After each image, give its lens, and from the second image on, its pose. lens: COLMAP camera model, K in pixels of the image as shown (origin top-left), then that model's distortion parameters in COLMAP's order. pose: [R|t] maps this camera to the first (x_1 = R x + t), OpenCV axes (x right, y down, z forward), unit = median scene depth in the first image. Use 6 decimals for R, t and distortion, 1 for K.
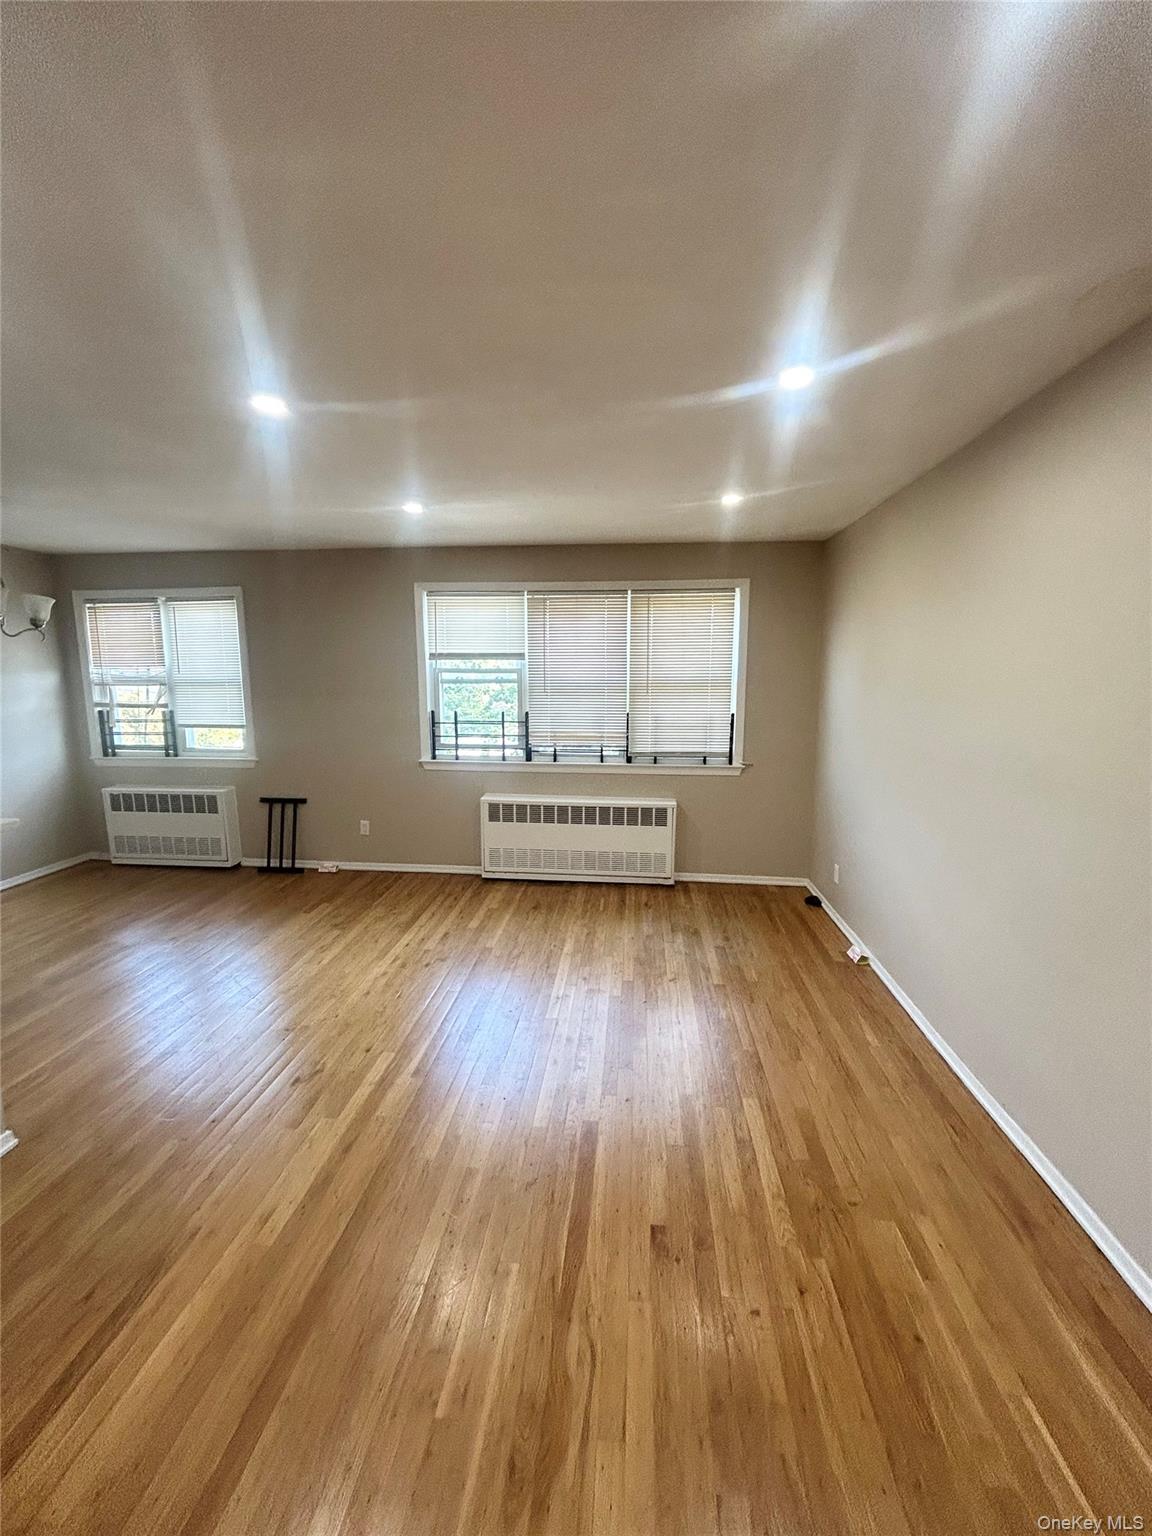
lens RADIAL K [[619.0, 0, 584.3], [0, 619.0, 765.2], [0, 0, 1]] dist [-0.000167, 0.000066]
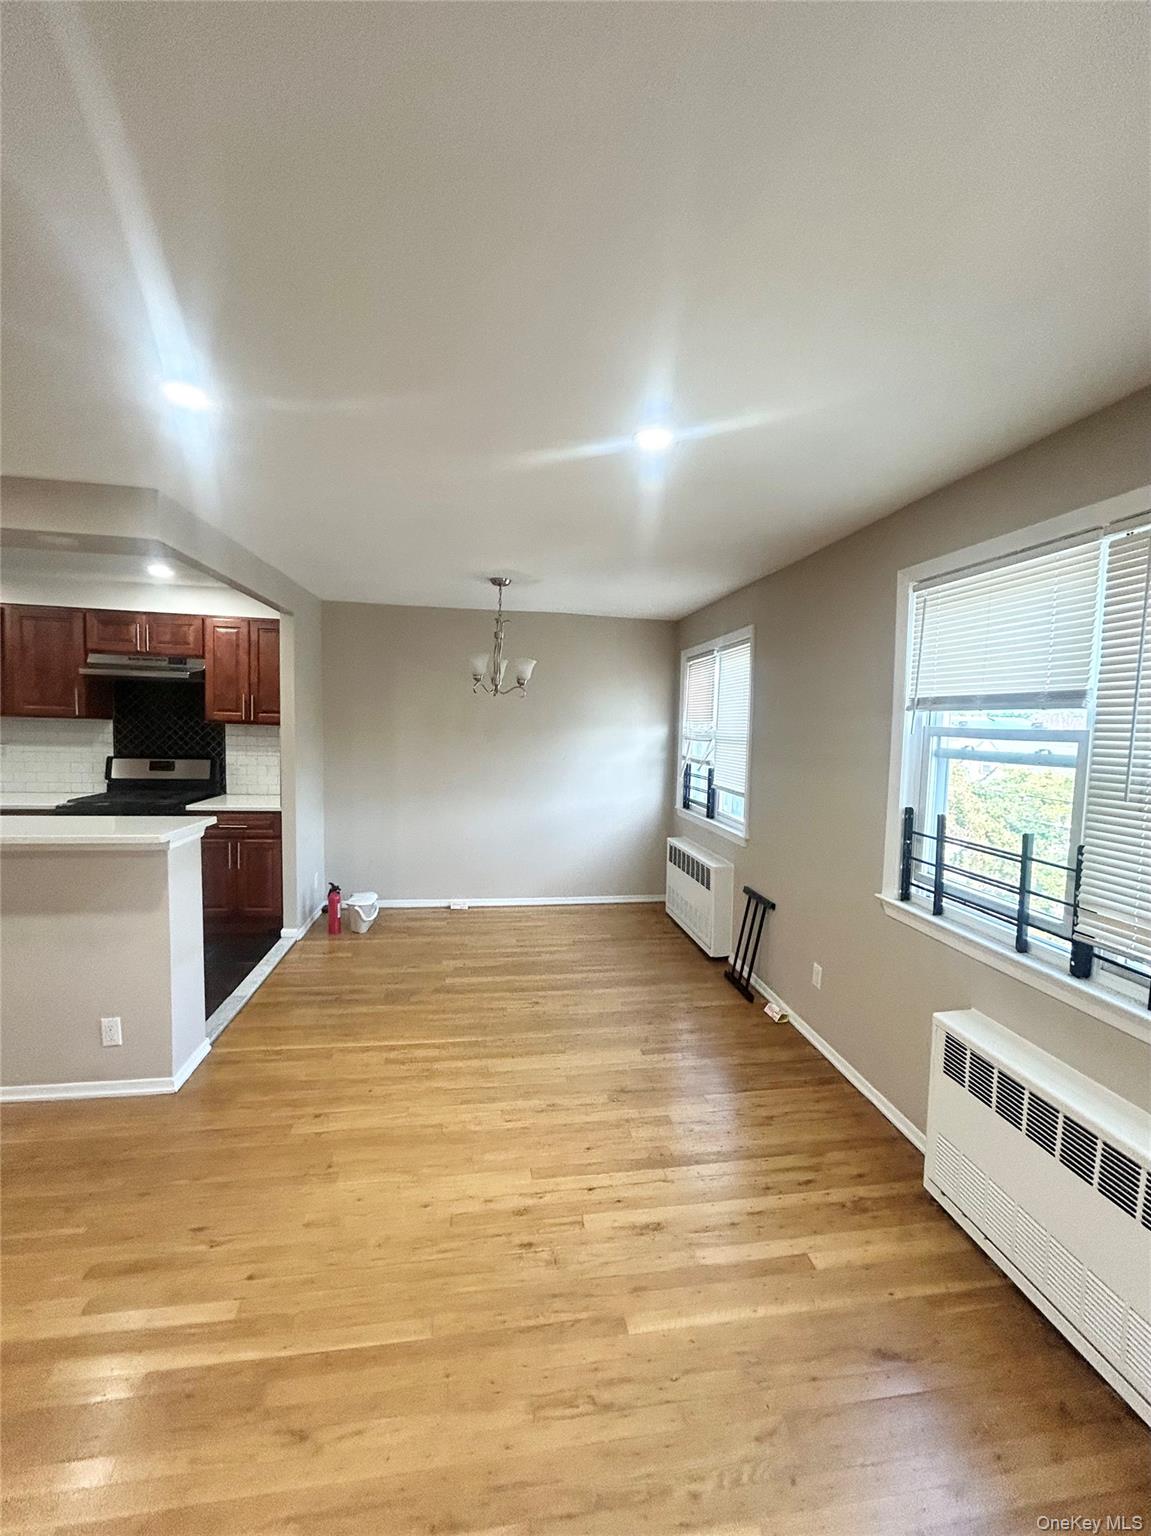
lens RADIAL K [[619.0, 0, 579.3], [0, 619.0, 769.0], [0, 0, 1]] dist [-0.000167, 0.000066]
pose [[0.241467, 0.078798, -0.967205, 0.190022], [-0.174321, 0.984007, 0.036647, -0.092219], [0.954623, 0.159755, 0.251341, 0.606210]]
